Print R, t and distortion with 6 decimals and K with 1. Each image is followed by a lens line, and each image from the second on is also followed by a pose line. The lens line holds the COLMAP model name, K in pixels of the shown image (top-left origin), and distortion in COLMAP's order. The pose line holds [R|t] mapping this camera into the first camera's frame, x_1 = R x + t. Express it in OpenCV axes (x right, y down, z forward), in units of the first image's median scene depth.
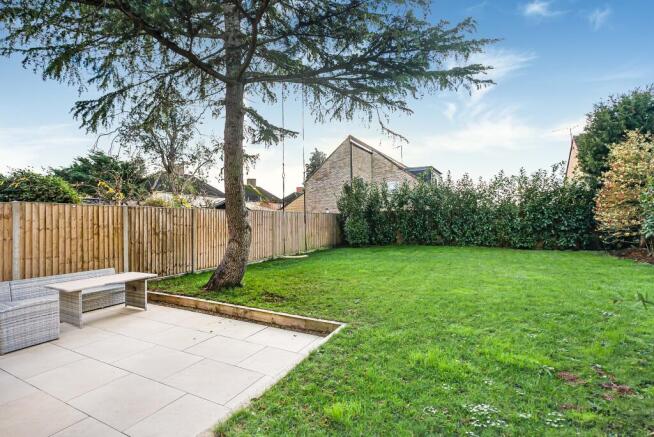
lens RADIAL K [[306.2, 0, 328.1], [0, 306.2, 218.4], [0, 0, 1]] dist [-0.000563, 0.000643]
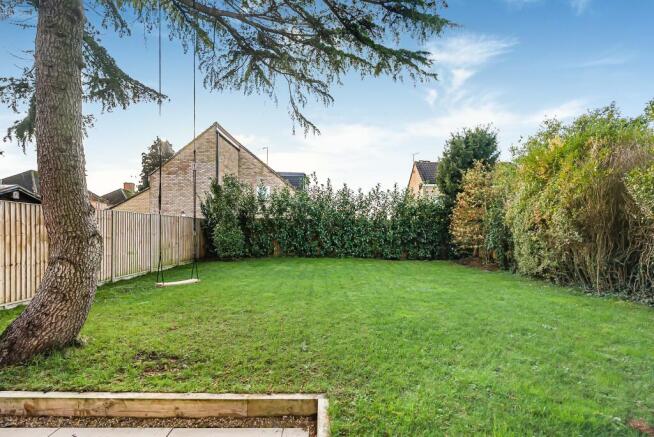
lens RADIAL K [[306.2, 0, 319.8], [0, 306.2, 239.0], [0, 0, 1]] dist [-0.000563, 0.000643]
pose [[0.875385, 0.013746, 0.483230, -0.102201], [-0.032124, 0.999040, 0.029774, 0.003985], [-0.482357, -0.041588, 0.874987, 0.194351]]
